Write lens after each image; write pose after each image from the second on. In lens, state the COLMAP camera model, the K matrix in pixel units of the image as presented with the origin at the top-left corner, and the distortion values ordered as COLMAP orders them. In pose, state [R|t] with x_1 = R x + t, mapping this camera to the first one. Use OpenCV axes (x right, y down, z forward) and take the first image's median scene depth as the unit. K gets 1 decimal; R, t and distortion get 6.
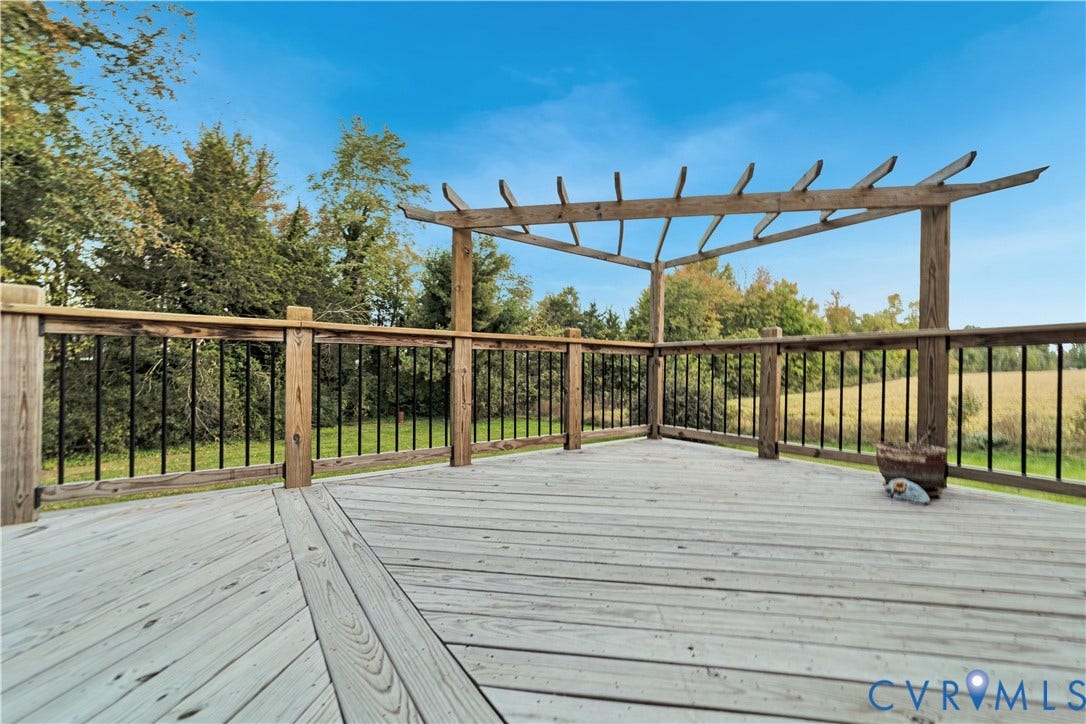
lens RADIAL K [[417.7, 0, 542.0], [0, 417.7, 369.1], [0, 0, 1]] dist [-0.014874, 0.004054]
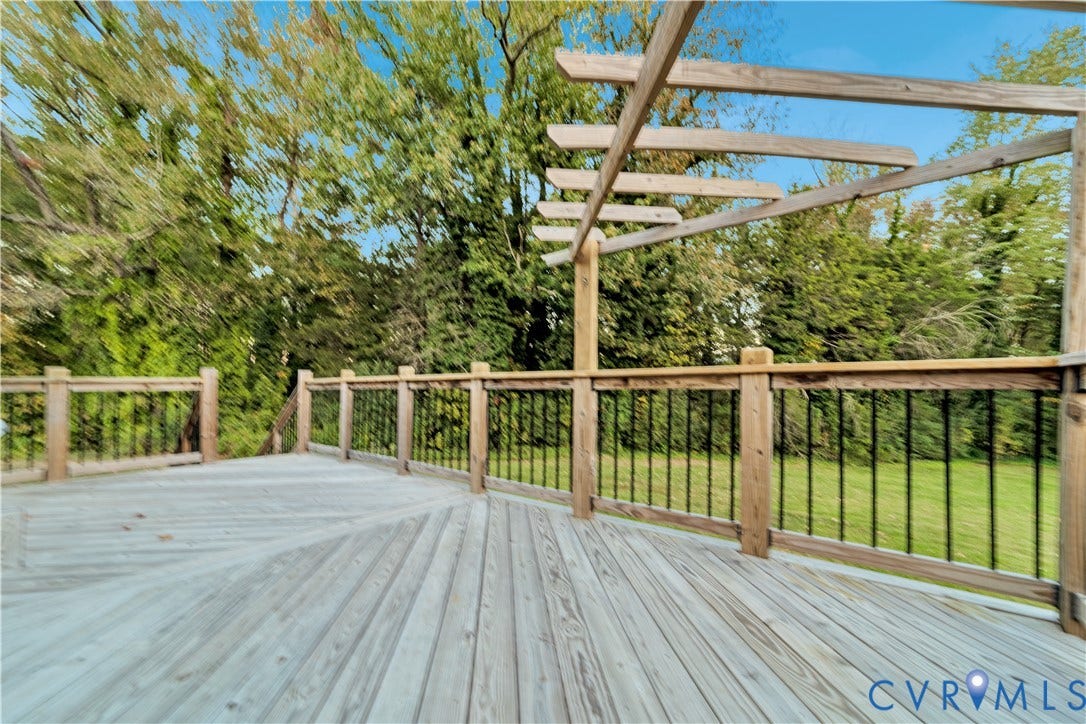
lens RADIAL K [[417.7, 0, 537.8], [0, 417.7, 388.2], [0, 0, 1]] dist [-0.014874, 0.004054]
pose [[0.285798, -0.005121, -0.958276, 0.619237], [0.004269, 0.999983, -0.004071, -0.045583], [0.958281, -0.002927, 0.285814, 0.616292]]
